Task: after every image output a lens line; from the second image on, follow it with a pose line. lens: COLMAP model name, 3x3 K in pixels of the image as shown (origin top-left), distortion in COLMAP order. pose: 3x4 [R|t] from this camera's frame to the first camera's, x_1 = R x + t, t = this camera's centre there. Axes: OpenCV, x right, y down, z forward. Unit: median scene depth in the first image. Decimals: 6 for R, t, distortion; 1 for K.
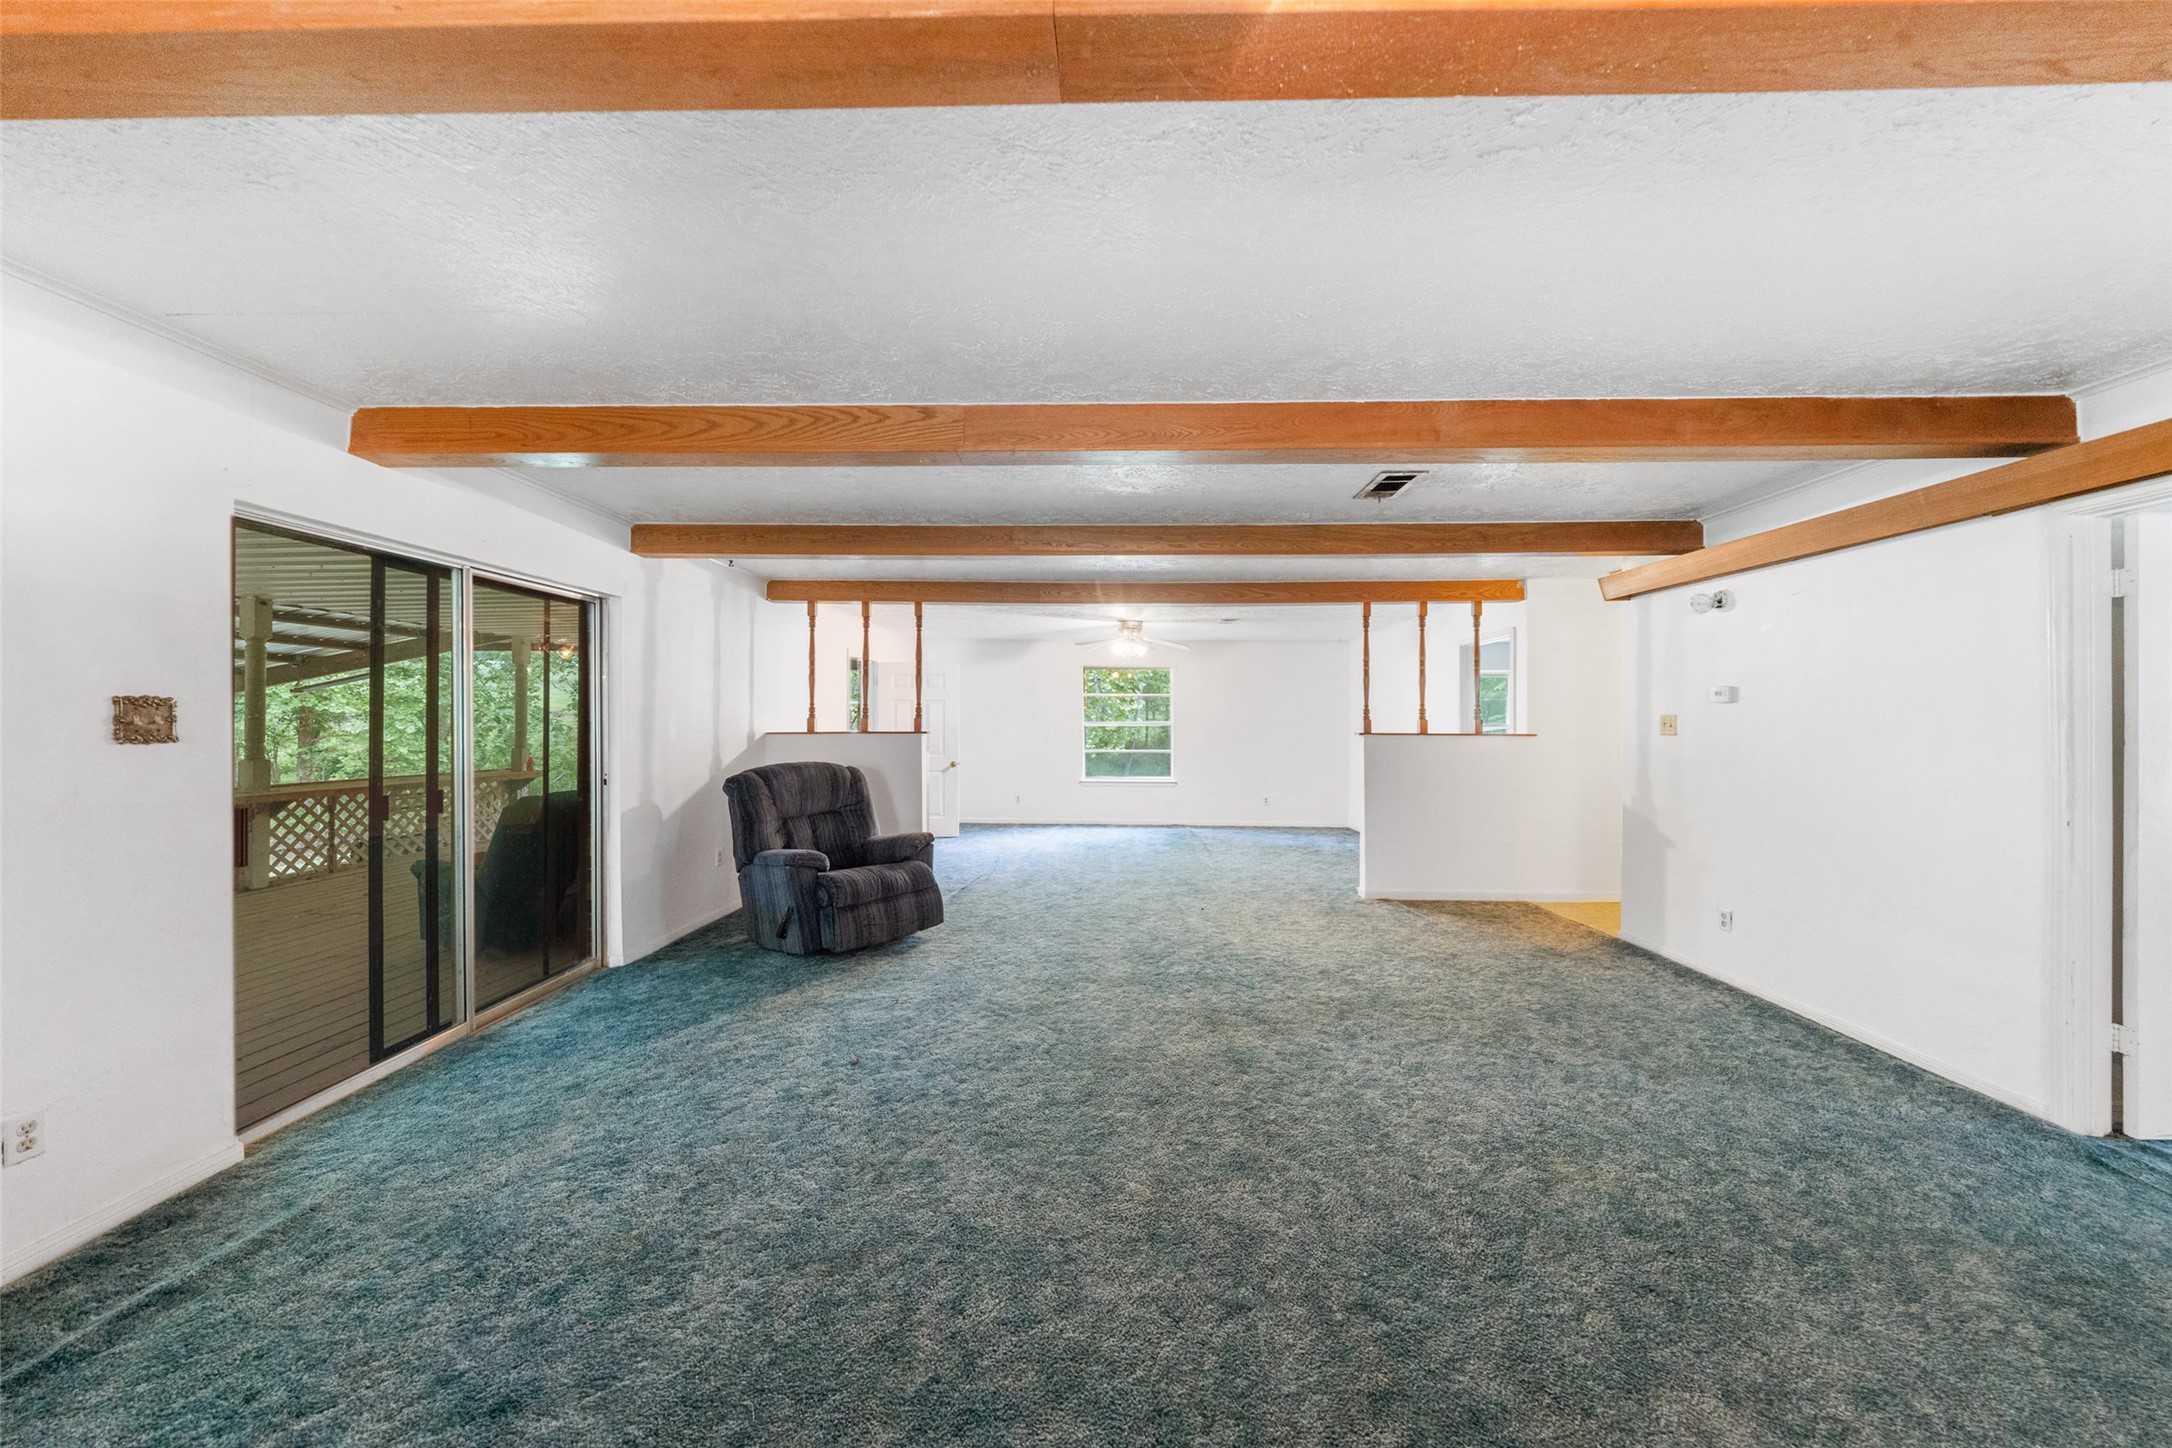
lens RADIAL K [[743.2, 0, 1088.8], [0, 743.2, 721.3], [0, 0, 1]] dist [-0.006840, 0.000504]
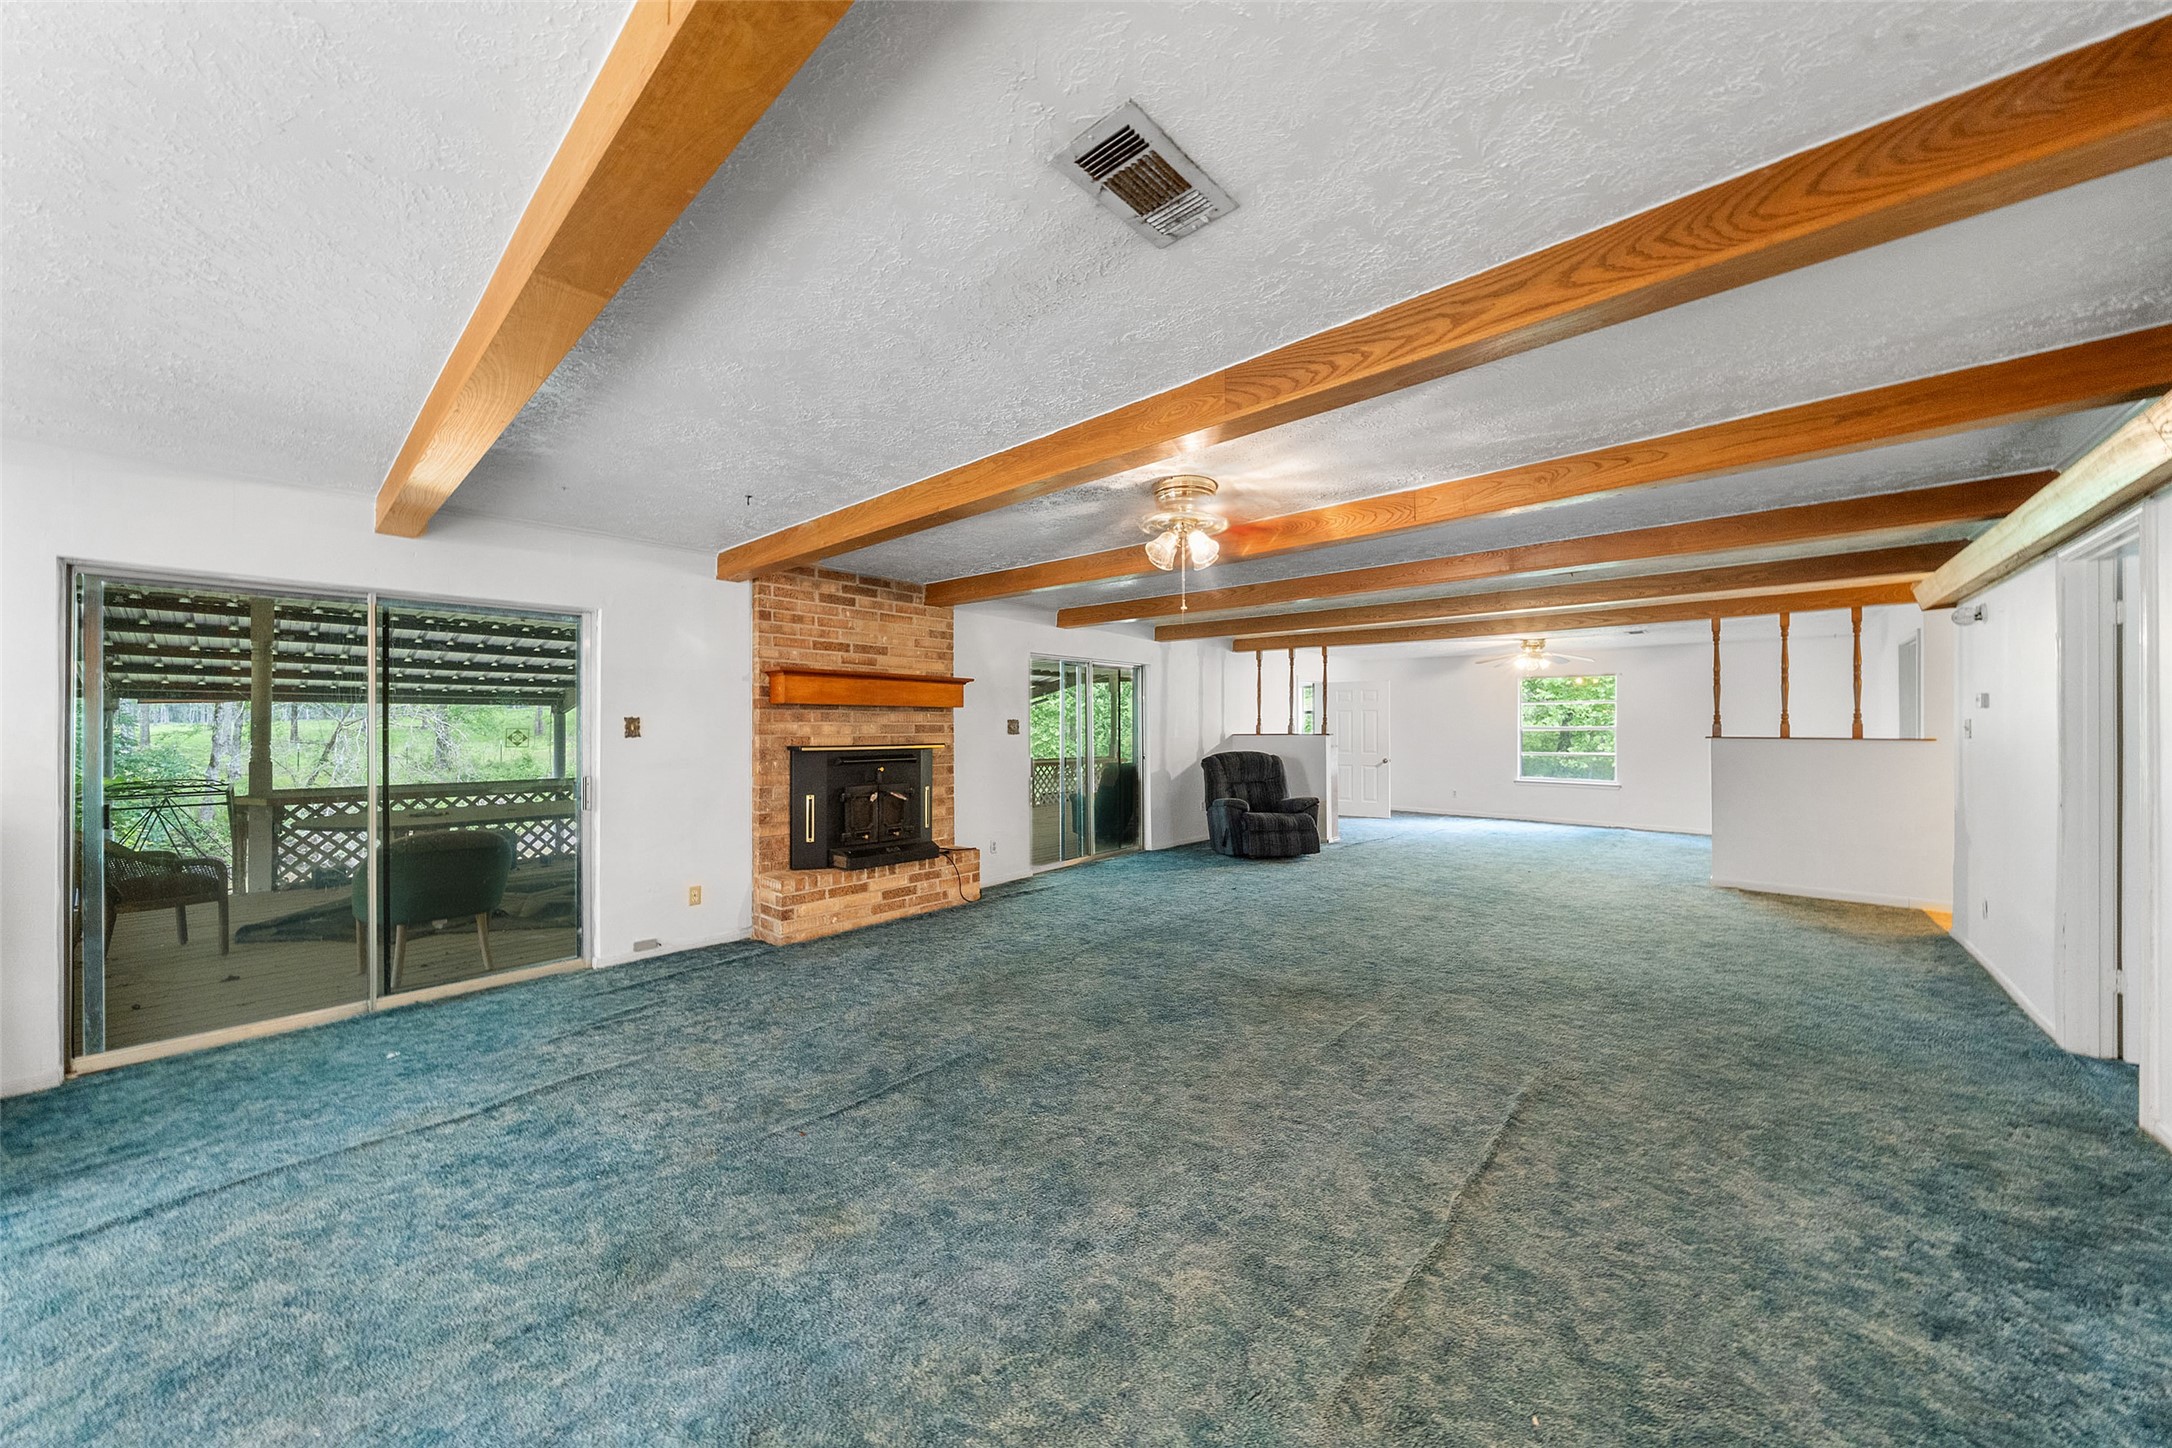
lens RADIAL K [[743.2, 0, 1080.2], [0, 743.2, 724.2], [0, 0, 1]] dist [-0.006840, 0.000504]
pose [[0.760457, -0.003906, -0.649377, 0.492395], [0.001535, 0.999990, -0.004217, 0.000714], [0.649387, 0.002210, 0.760455, -0.603333]]
